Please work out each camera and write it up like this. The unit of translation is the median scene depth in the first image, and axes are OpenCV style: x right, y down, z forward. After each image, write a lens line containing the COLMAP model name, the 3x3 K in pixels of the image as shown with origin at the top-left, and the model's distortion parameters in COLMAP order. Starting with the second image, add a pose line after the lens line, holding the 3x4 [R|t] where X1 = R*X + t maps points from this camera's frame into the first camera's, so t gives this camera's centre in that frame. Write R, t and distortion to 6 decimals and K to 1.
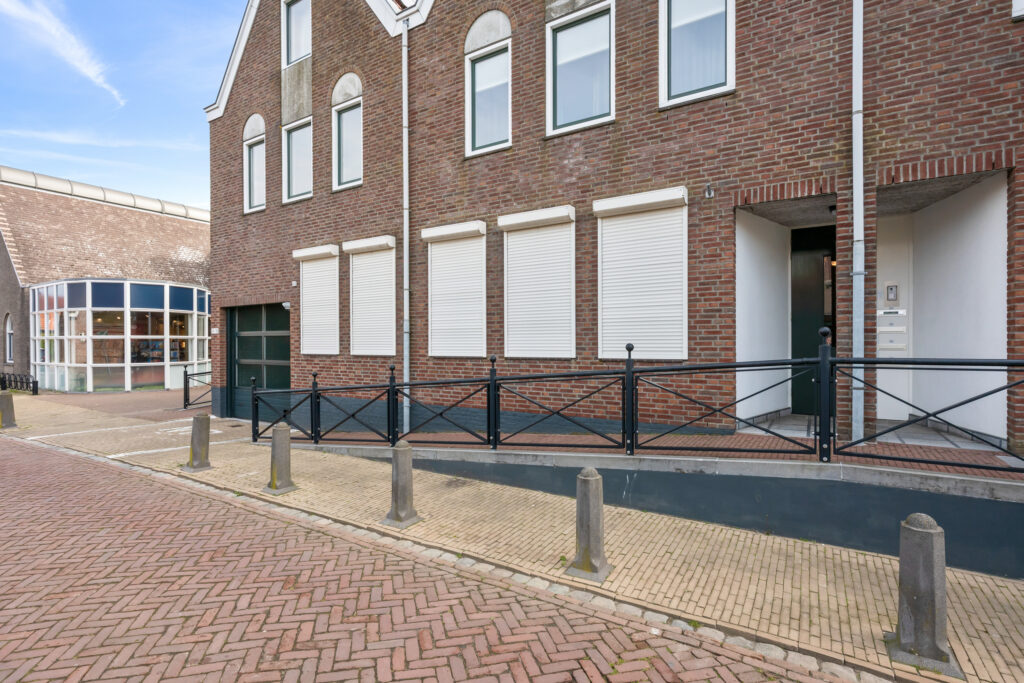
lens RADIAL K [[497.9, 0, 516.9], [0, 497.9, 337.1], [0, 0, 1]] dist [-0.002533, 0.003123]
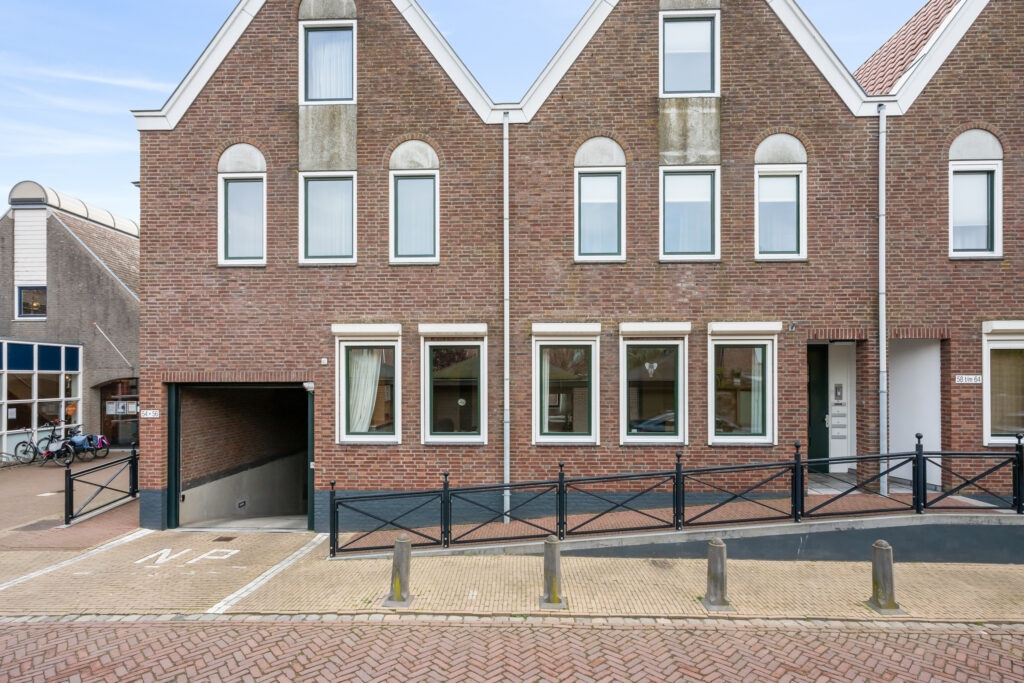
lens RADIAL K [[497.9, 0, 534.7], [0, 497.9, 371.7], [0, 0, 1]] dist [-0.002533, 0.003123]
pose [[0.863620, 0.014608, 0.503931, -0.842110], [-0.008264, 0.999856, -0.014822, -0.118748], [-0.504075, 0.008636, 0.863617, 0.123182]]
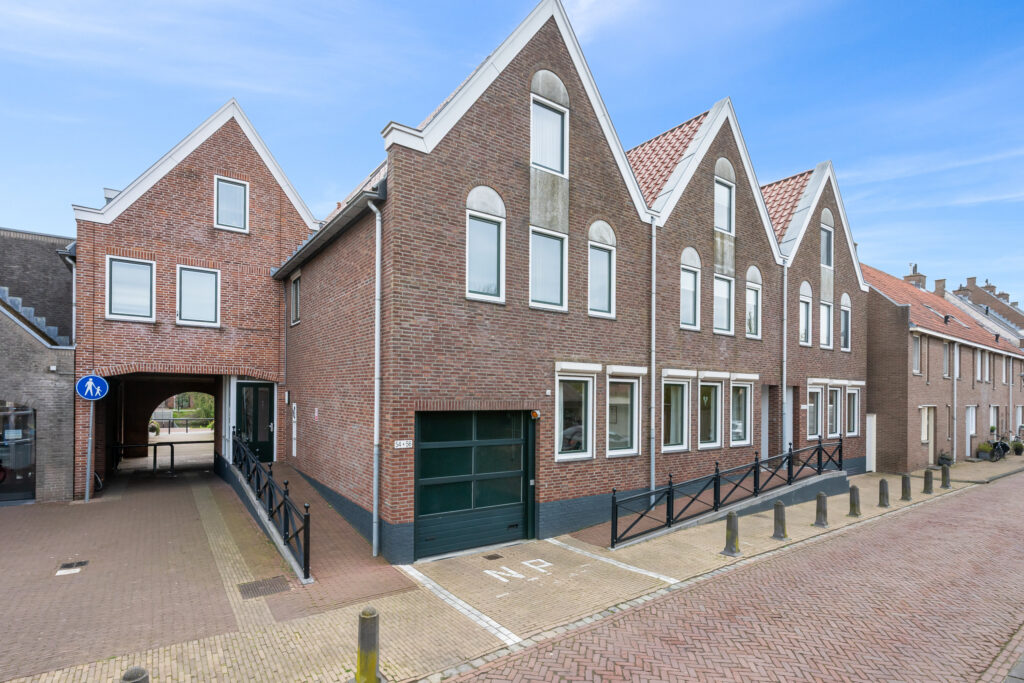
lens RADIAL K [[497.9, 0, 518.1], [0, 497.9, 384.3], [0, 0, 1]] dist [-0.002533, 0.003123]
pose [[0.384103, 0.032274, 0.922726, -2.076422], [-0.023556, 0.999406, -0.025150, -0.144165], [-0.922990, -0.012075, 0.384635, 1.000756]]
